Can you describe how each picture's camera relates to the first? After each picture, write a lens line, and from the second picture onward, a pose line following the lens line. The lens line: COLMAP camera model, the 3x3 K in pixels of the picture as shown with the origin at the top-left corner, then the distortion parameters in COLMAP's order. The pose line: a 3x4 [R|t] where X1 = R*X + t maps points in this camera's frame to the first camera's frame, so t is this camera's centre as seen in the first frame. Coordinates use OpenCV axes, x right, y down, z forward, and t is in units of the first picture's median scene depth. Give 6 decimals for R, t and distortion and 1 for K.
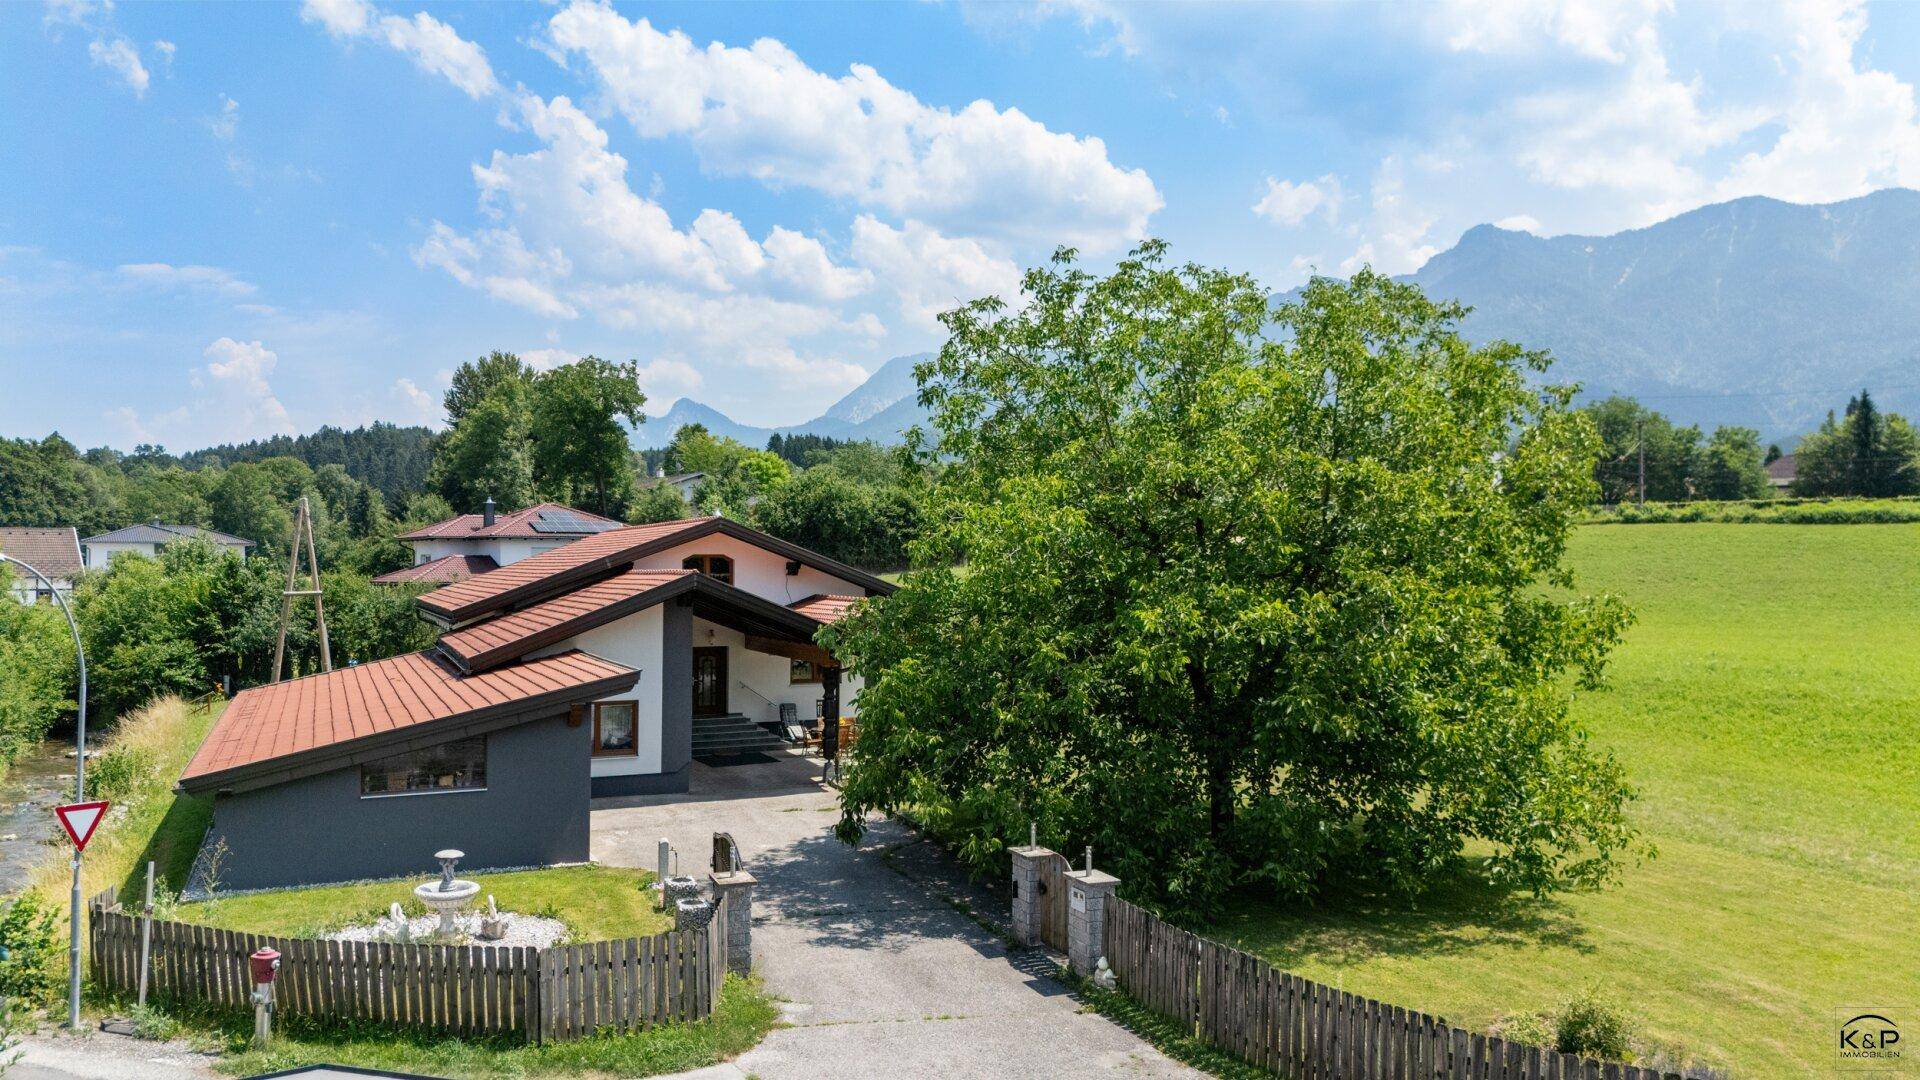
lens RADIAL K [[1412.4, 0, 960.0], [0, 1412.4, 540.0], [0, 0, 1]] dist [0.074875, -0.077519]
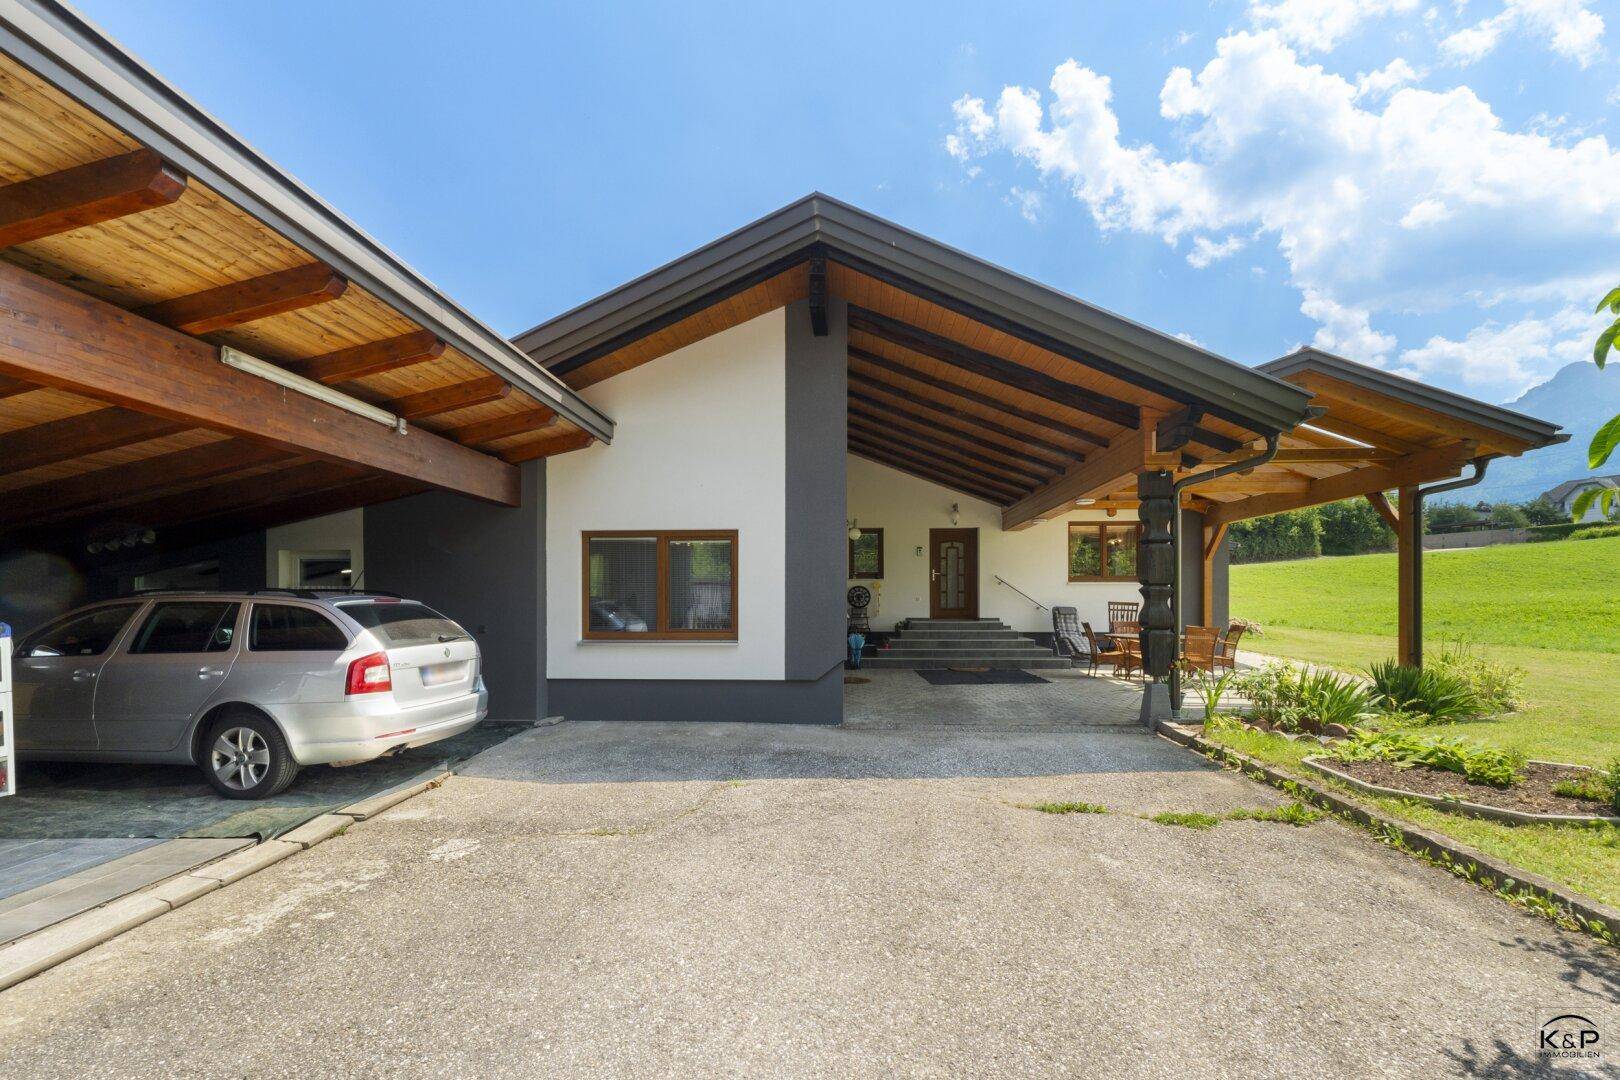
lens RADIAL K [[731.8, 0, 806.8], [0, 731.8, 597.3], [0, 0, 1]] dist [-0.000203, 0.000118]
pose [[0.892331, -0.004867, -0.451355, -0.047727], [0.012374, 0.999830, 0.013684, 0.069759], [0.451211, -0.017796, 0.892240, 0.410919]]
